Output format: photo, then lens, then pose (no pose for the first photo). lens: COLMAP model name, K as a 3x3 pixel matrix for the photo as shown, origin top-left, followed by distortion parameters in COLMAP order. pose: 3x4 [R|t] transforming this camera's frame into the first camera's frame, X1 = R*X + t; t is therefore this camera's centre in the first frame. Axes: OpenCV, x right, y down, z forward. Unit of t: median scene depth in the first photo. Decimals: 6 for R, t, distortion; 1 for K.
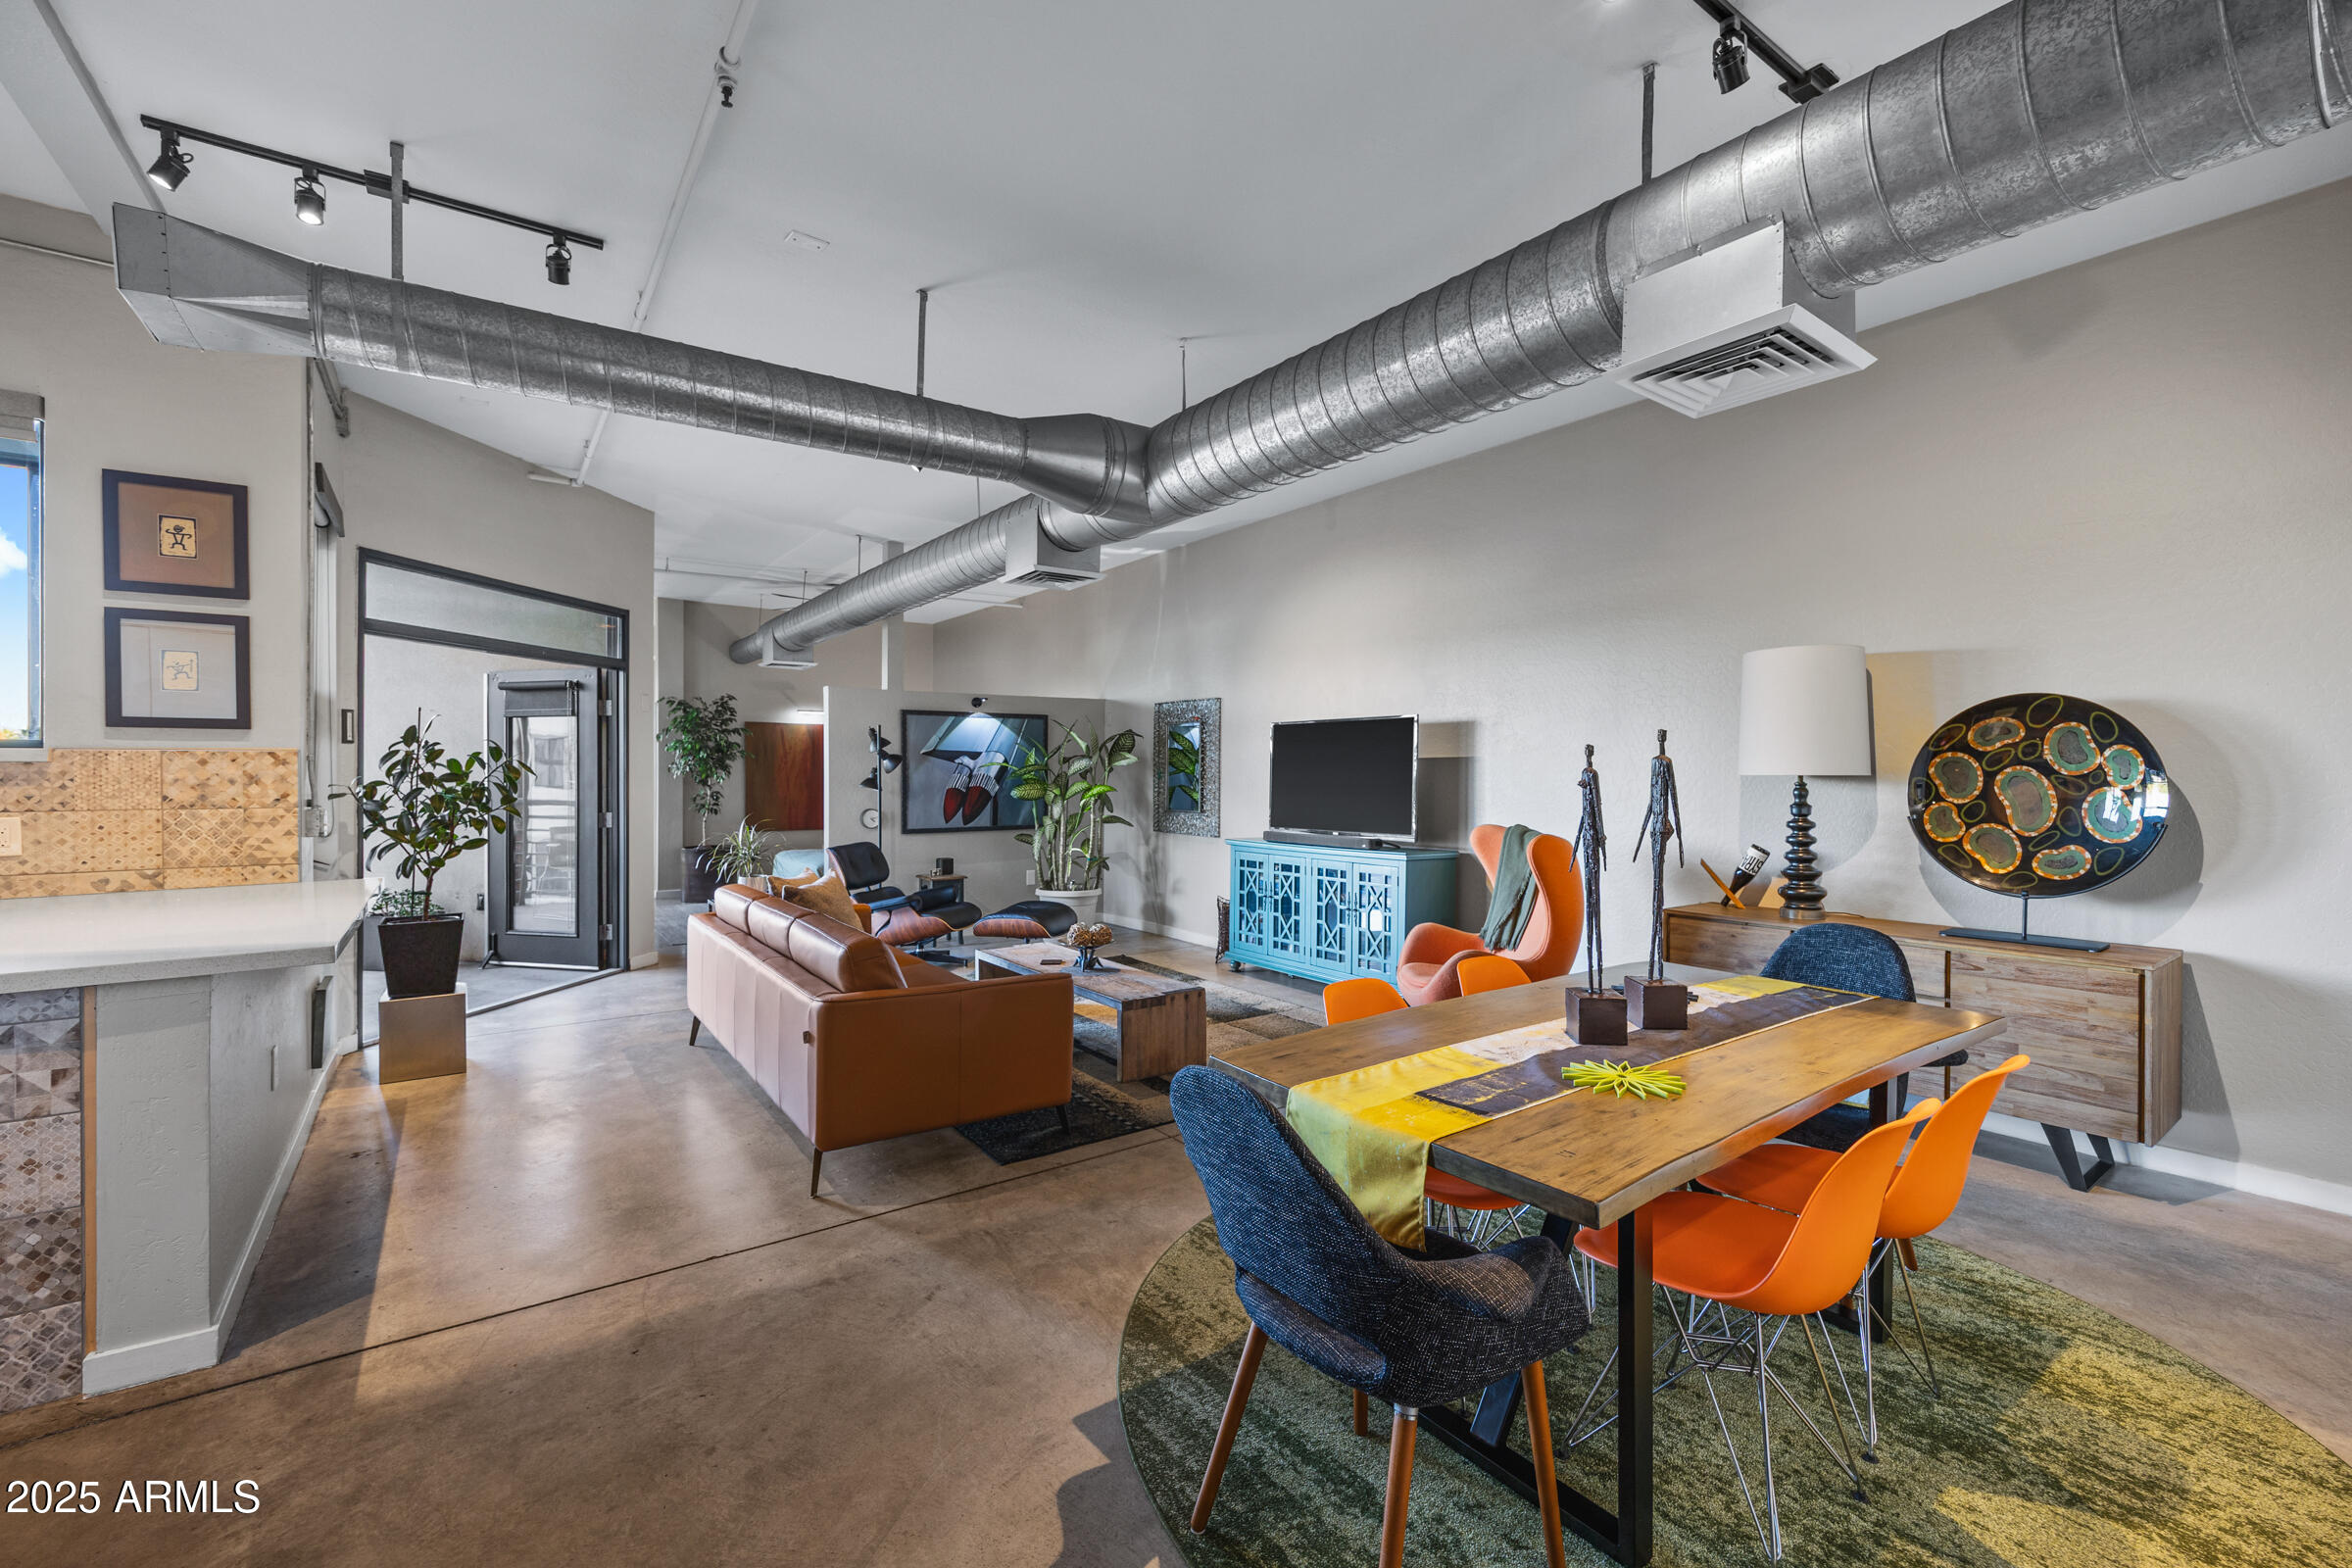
lens RADIAL K [[977.6, 0, 1175.6], [0, 977.6, 778.8], [0, 0, 1]] dist [-0.000607, 0.000066]
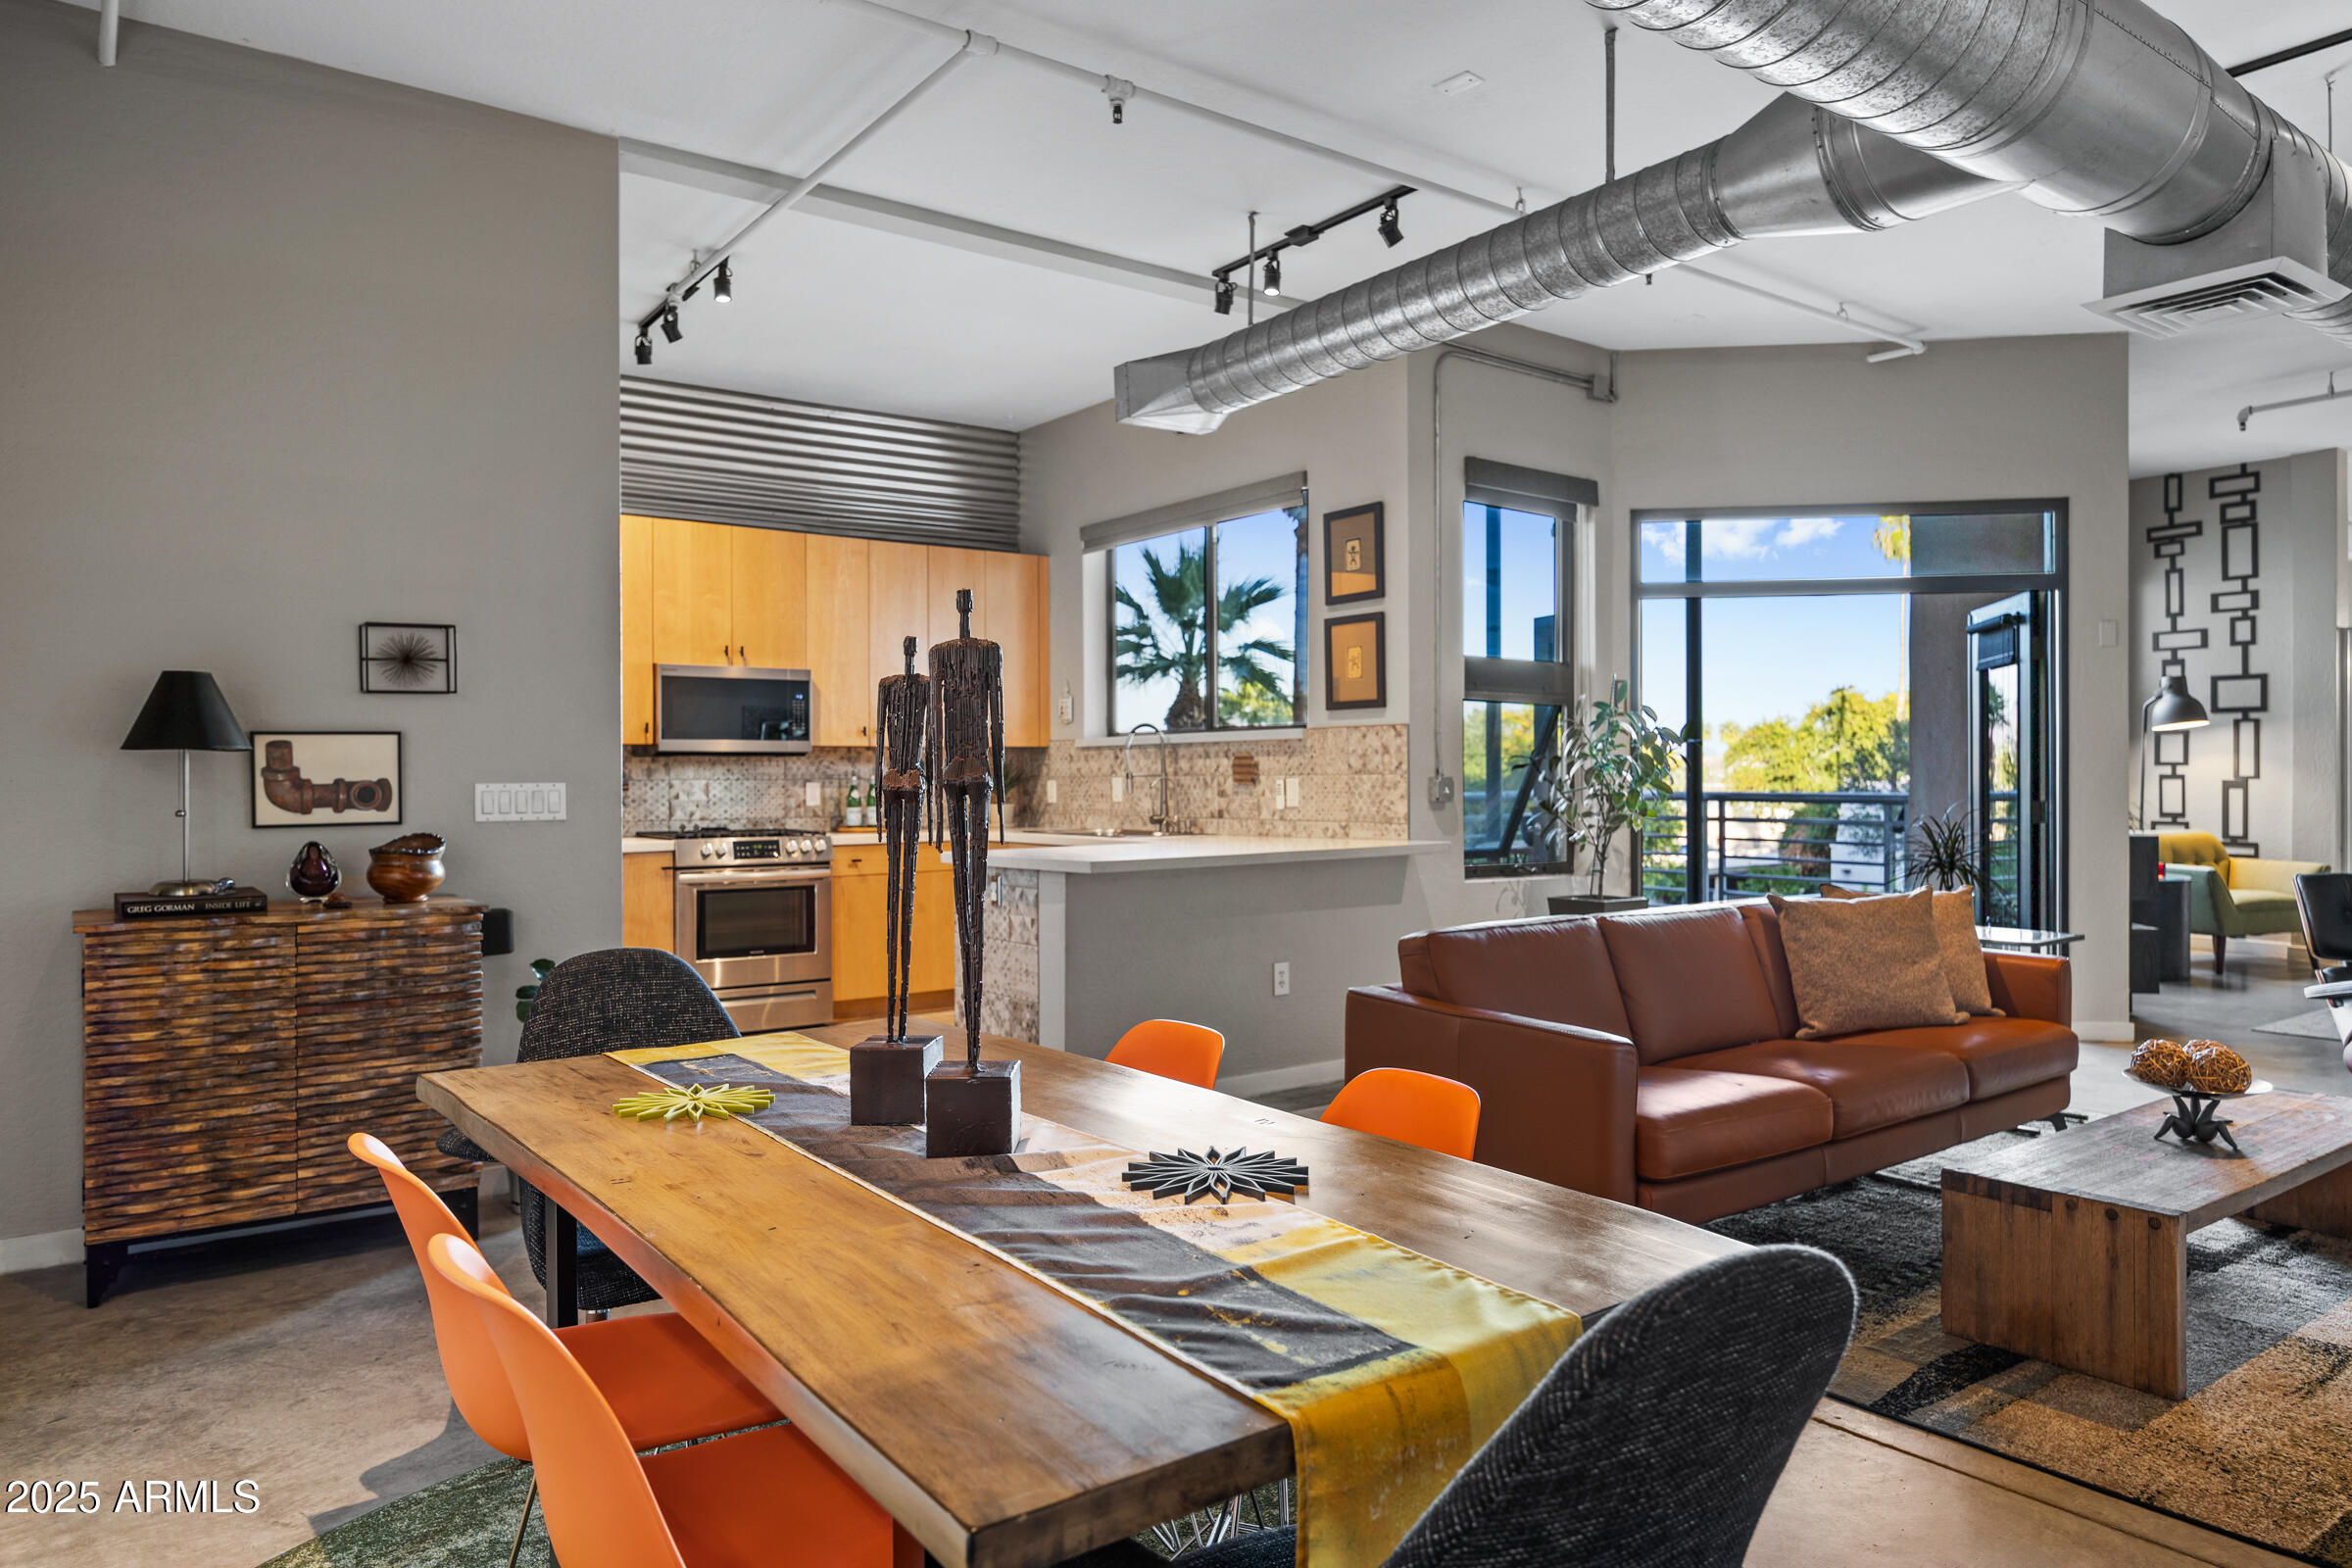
lens RADIAL K [[1507.9, 0, 1176.0], [0, 1507.9, 784.0], [0, 0, 1]] dist [-0.007927, 0.000239]
pose [[0.011083, 0.004403, -0.999929, 0.868419], [0.000330, 0.999990, 0.004407, 0.033933], [0.999939, -0.000378, 0.011081, 0.733312]]
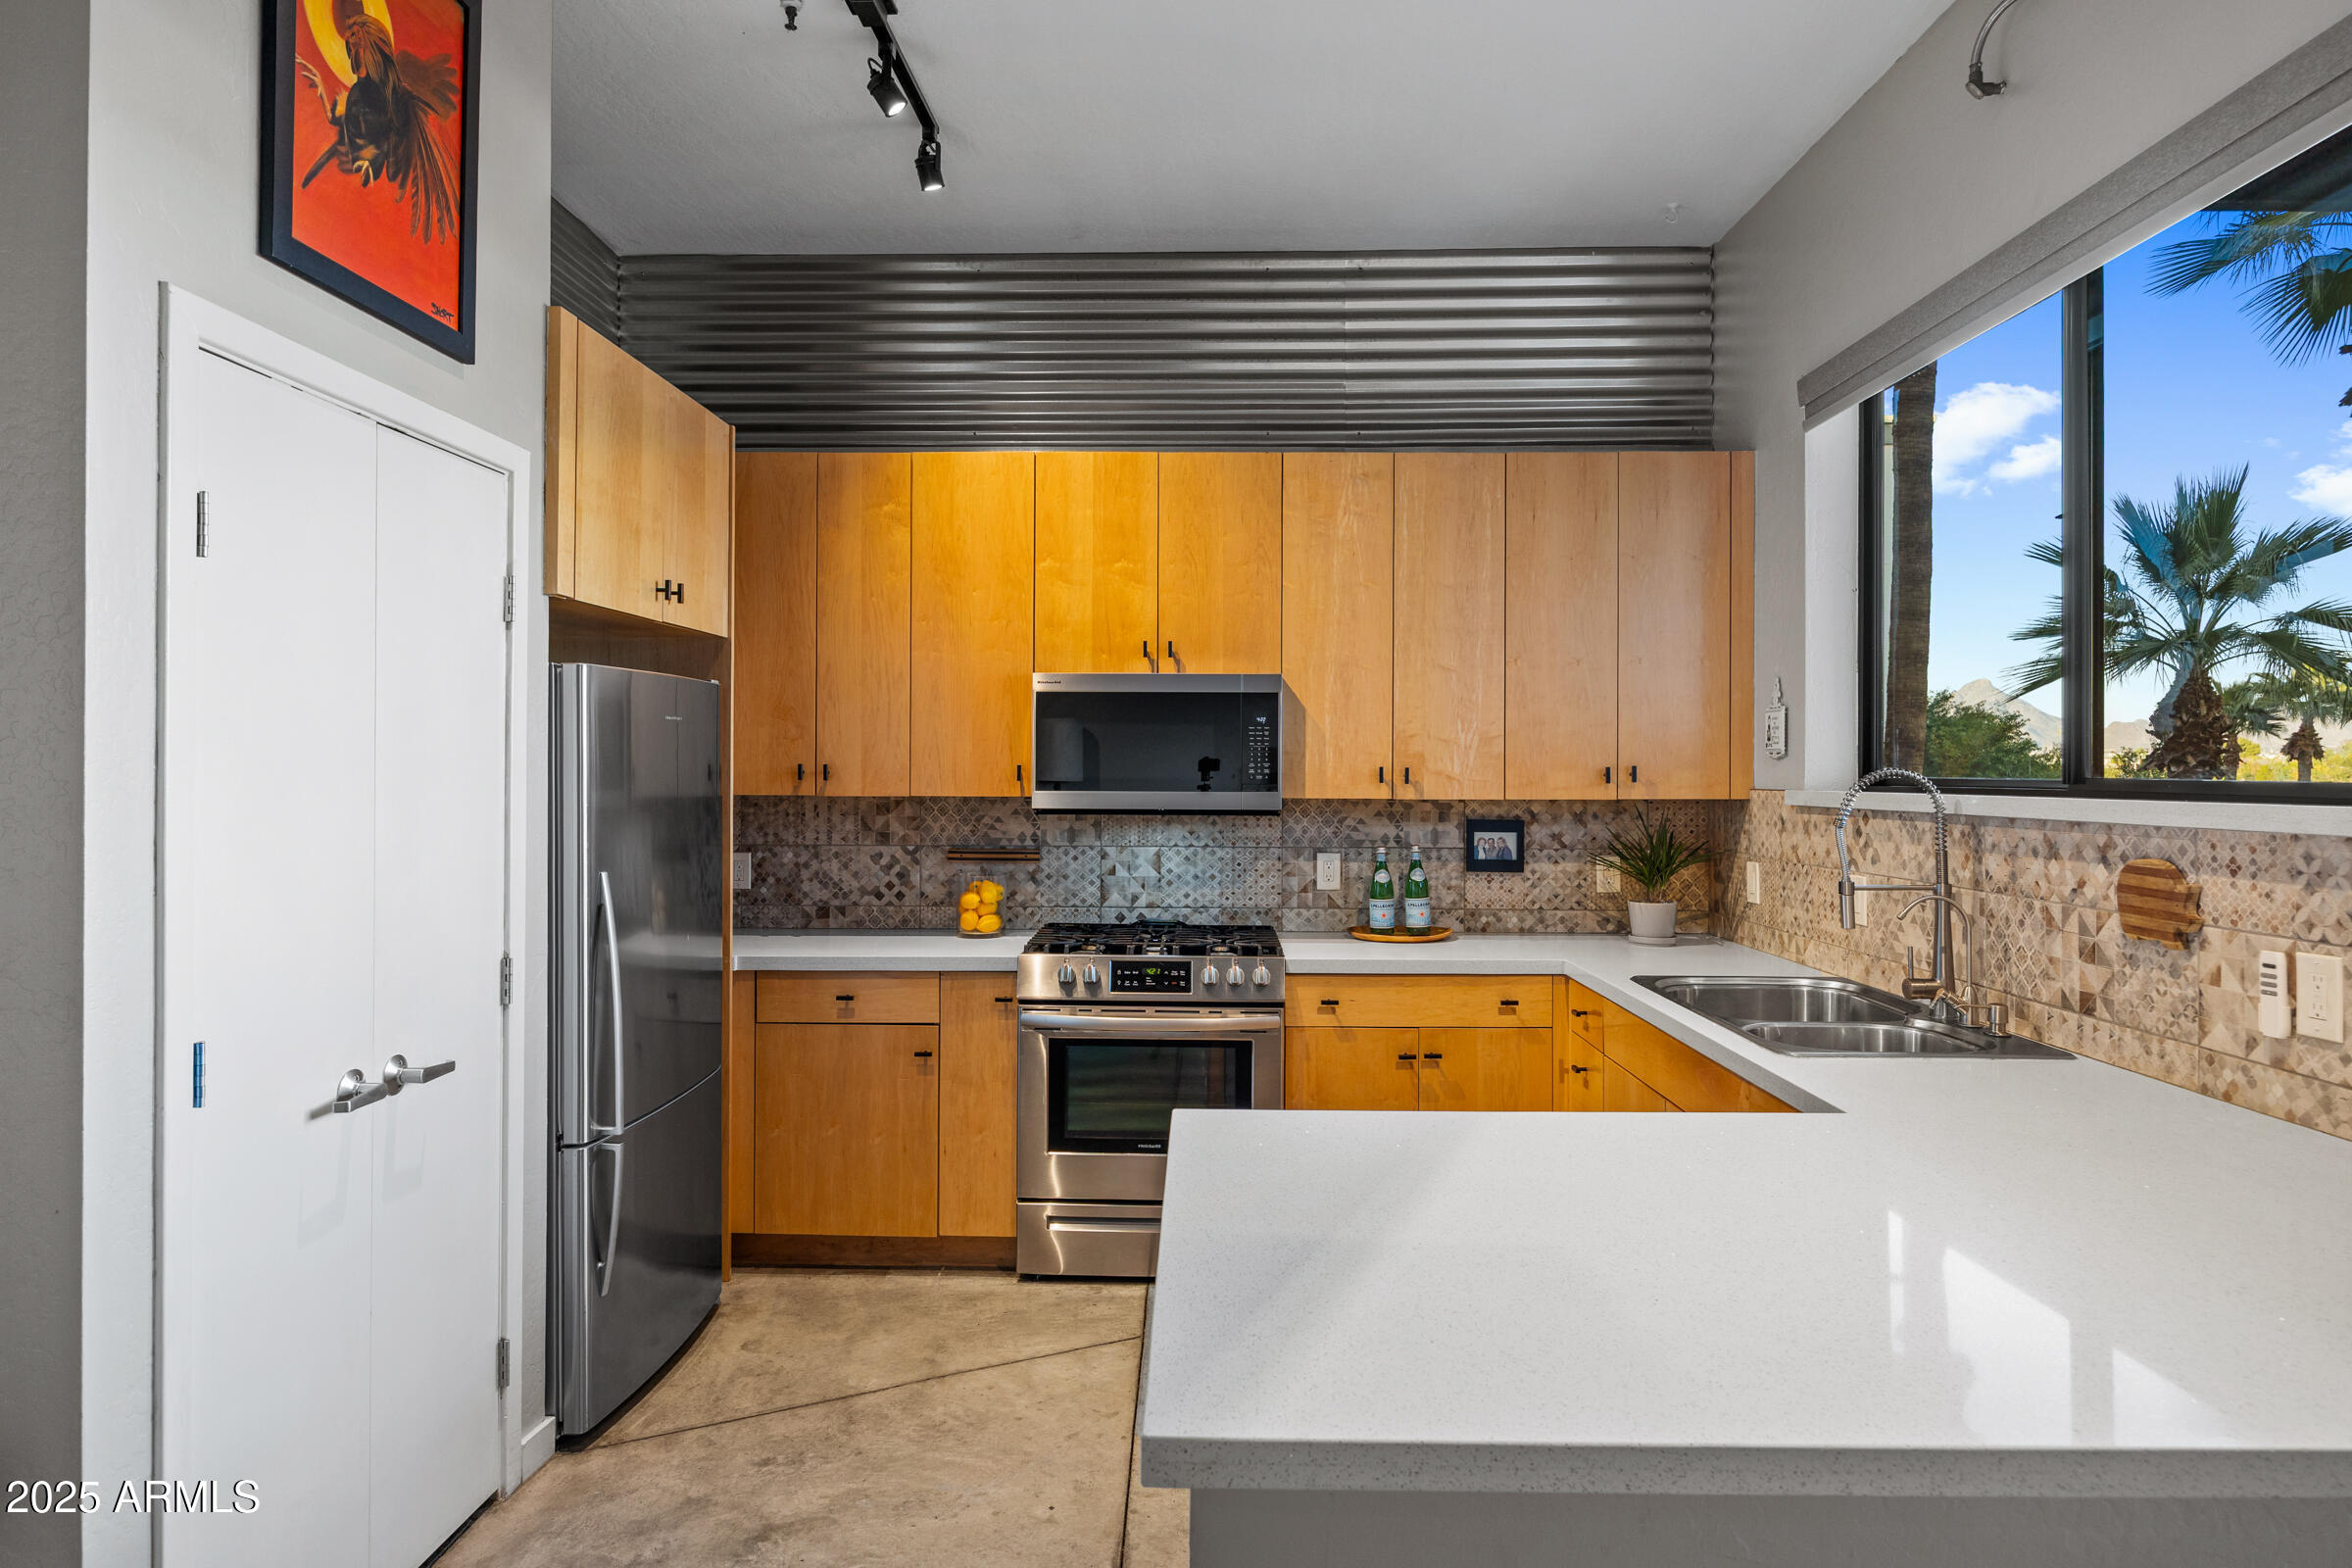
lens RADIAL K [[1323.8, 0, 1171.6], [0, 1323.8, 768.9], [0, 0, 1]] dist [-0.001521, -0.001353]
pose [[-0.606854, -0.003309, -0.794807, -0.335477], [-0.008630, 0.999960, 0.002426, -0.041269], [0.794767, 0.008331, -0.606858, 0.857768]]
